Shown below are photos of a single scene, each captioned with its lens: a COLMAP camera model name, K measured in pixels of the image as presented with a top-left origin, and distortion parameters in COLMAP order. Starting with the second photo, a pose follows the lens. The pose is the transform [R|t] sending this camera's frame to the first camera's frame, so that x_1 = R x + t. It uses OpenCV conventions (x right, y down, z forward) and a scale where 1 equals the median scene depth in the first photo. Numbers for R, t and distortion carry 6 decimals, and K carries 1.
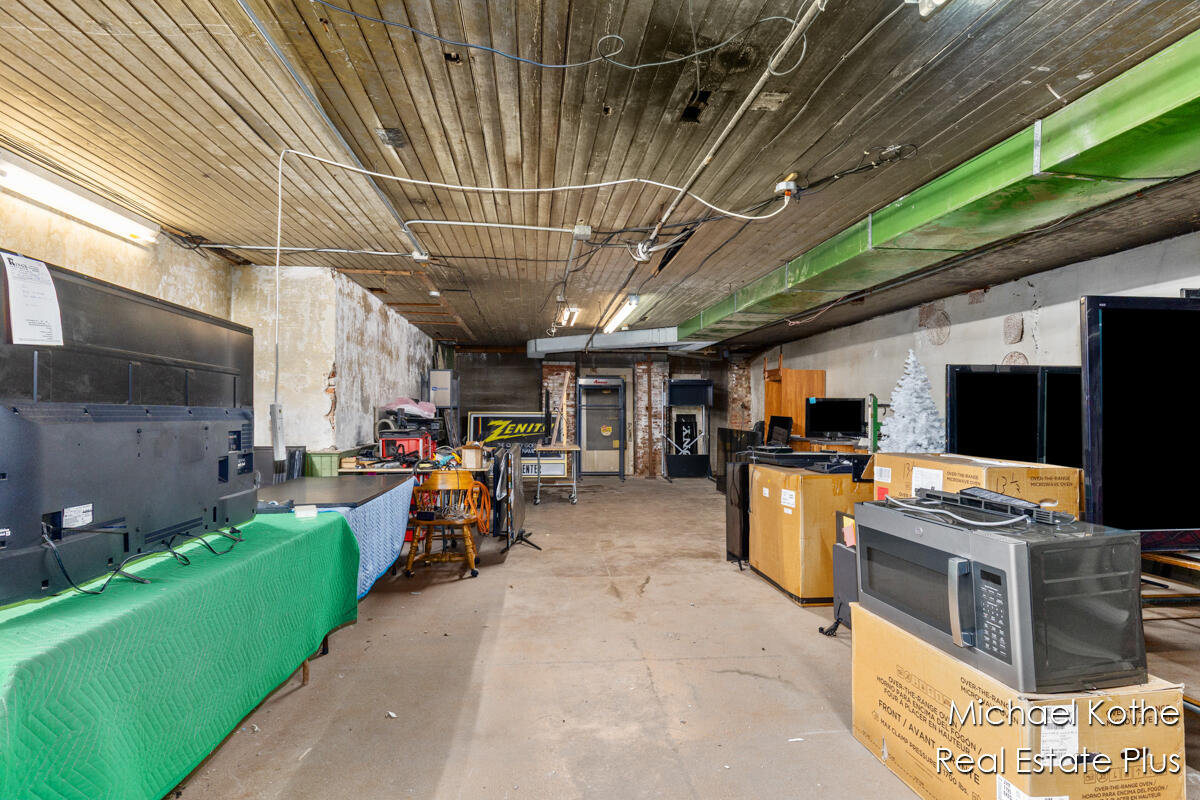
lens RADIAL K [[617.9, 0, 603.5], [0, 617.9, 402.1], [0, 0, 1]] dist [0.001592, 0.000231]
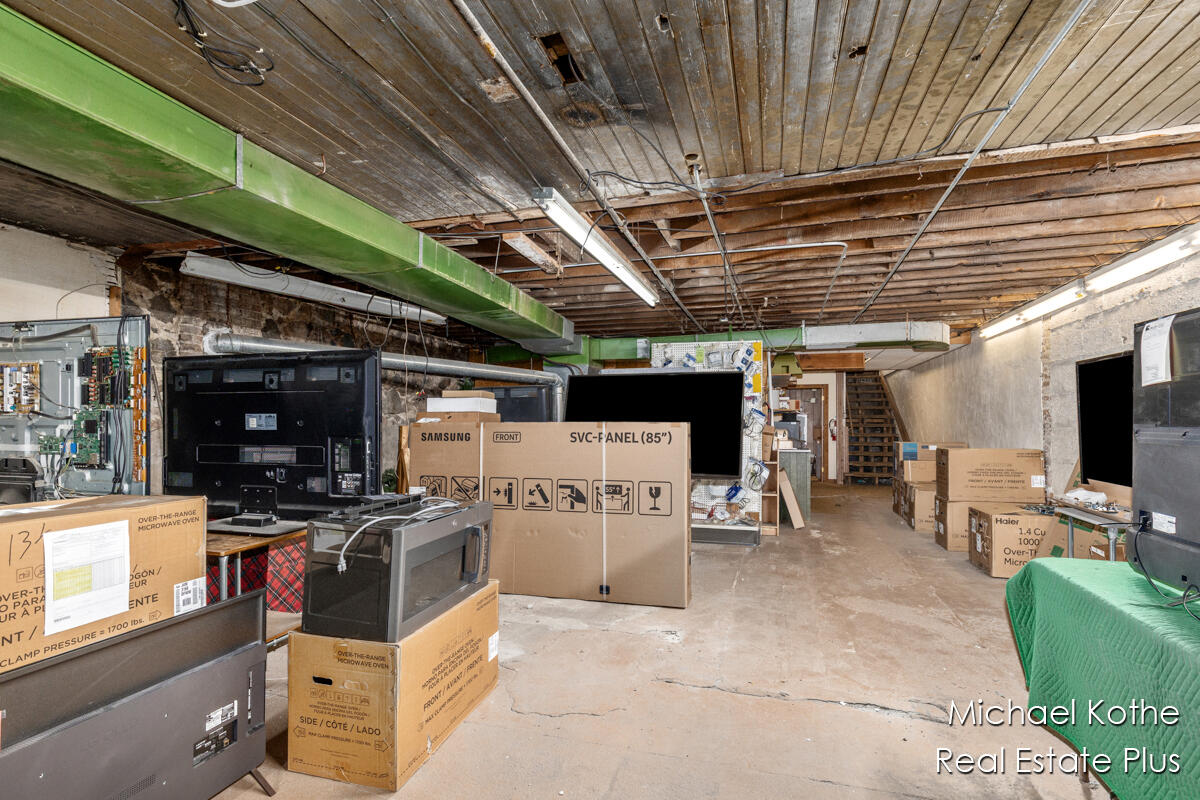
lens RADIAL K [[582.9, 0, 602.5], [0, 582.9, 412.1], [0, 0, 1]] dist [-0.003480, -0.000267]
pose [[-0.923719, 0.001572, 0.383068, -0.220059], [-0.008968, 0.999629, -0.025728, 0.008333], [-0.382966, -0.027201, -0.923362, 1.899547]]
